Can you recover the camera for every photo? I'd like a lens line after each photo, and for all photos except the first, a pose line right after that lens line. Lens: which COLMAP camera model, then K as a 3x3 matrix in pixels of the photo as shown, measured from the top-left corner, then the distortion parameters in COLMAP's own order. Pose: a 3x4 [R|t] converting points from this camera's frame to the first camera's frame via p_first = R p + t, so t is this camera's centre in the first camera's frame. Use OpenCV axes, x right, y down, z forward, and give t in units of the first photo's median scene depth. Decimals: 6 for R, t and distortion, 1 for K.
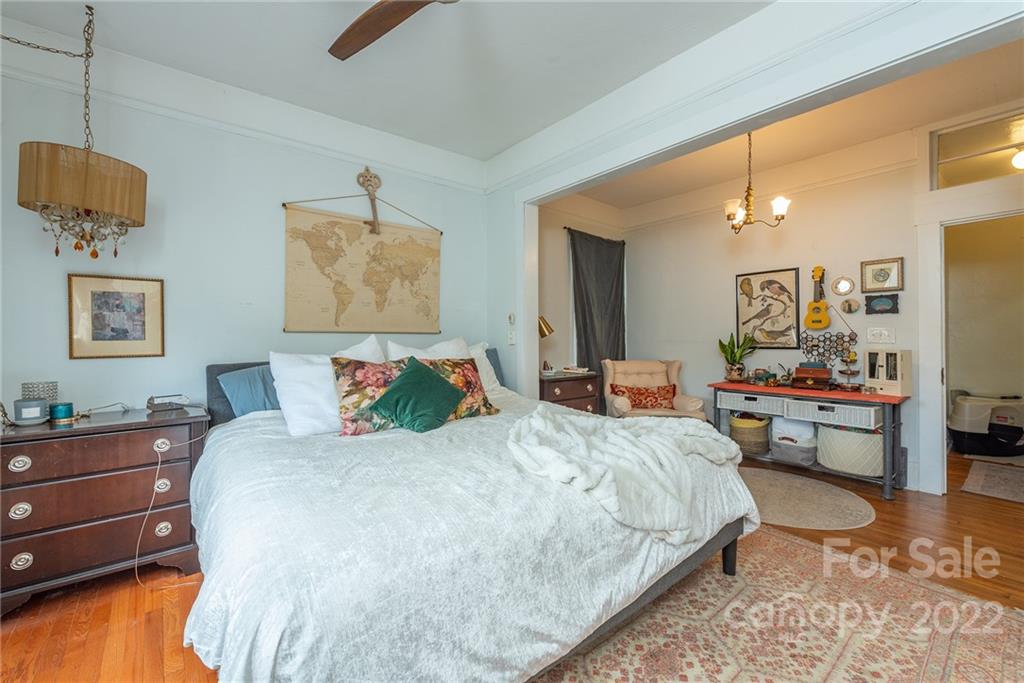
lens RADIAL K [[408.1, 0, 510.7], [0, 408.1, 339.2], [0, 0, 1]] dist [0.015590, -0.000202]
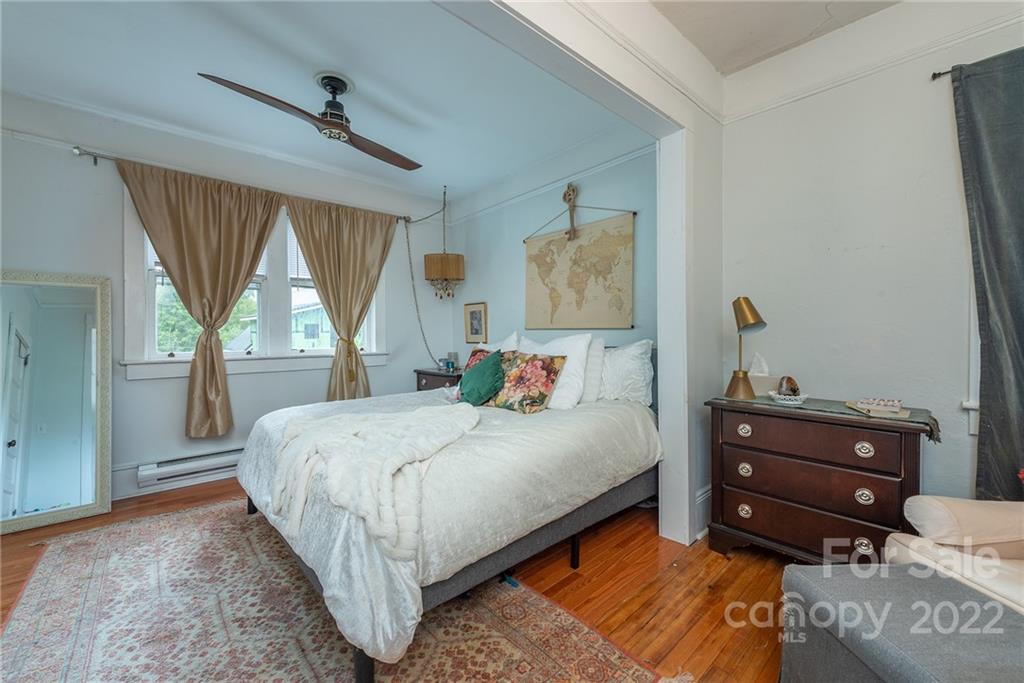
lens RADIAL K [[408.1, 0, 511.0], [0, 408.1, 334.6], [0, 0, 1]] dist [0.015590, -0.000202]
pose [[0.066331, 0.004401, -0.997788, 0.783985], [-0.002763, 0.999987, 0.004227, -0.004815], [0.997794, 0.002476, 0.066342, 0.772654]]
